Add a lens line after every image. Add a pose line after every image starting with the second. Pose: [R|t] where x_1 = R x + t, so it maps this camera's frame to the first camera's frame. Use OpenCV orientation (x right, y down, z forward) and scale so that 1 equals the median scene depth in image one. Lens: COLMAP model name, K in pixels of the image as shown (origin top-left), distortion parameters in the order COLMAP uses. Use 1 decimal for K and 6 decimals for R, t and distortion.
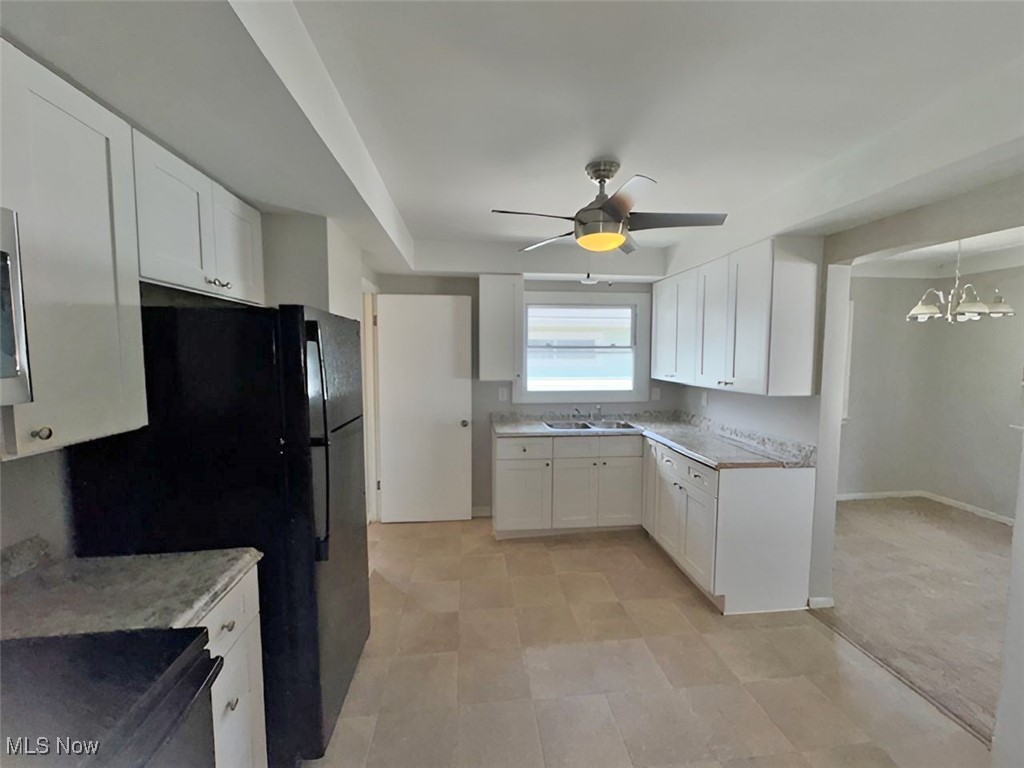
lens RADIAL K [[411.2, 0, 512.0], [0, 411.2, 384.0], [0, 0, 1]] dist [-0.000495, -0.000008]
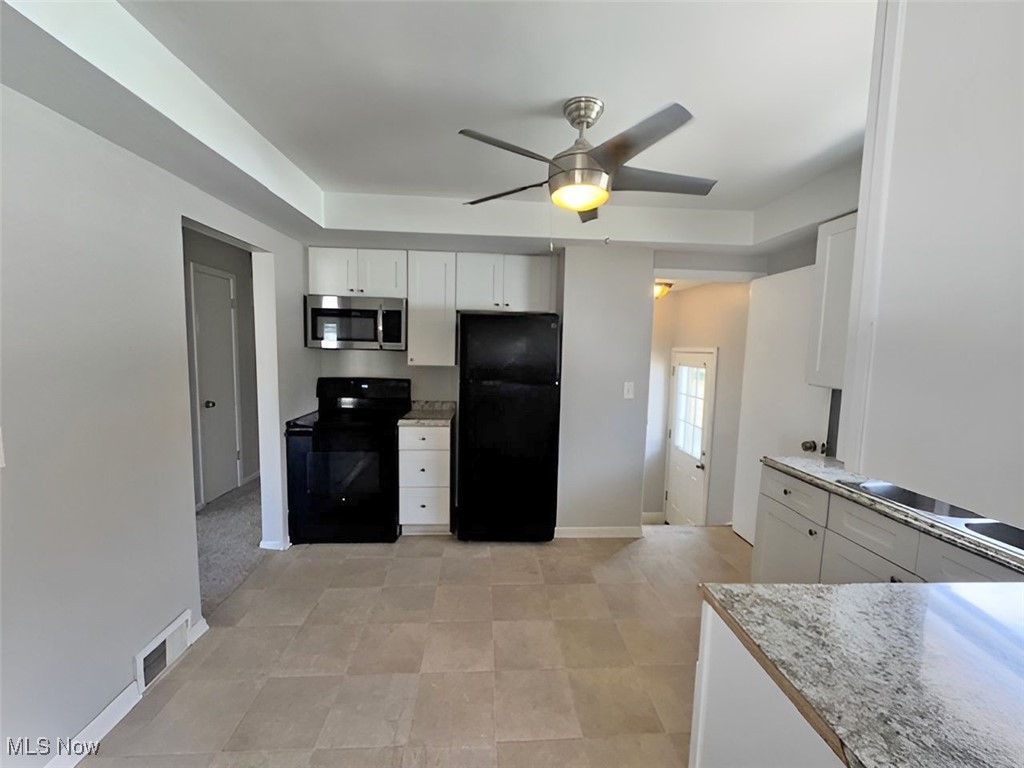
lens RADIAL K [[411.2, 0, 512.0], [0, 411.2, 384.0], [0, 0, 1]] dist [-0.000495, -0.000008]
pose [[-0.054640, 0.086906, -0.994717, 1.018043], [-0.096907, 0.991041, 0.091908, -0.034104], [0.993792, 0.101417, -0.045729, 0.893363]]
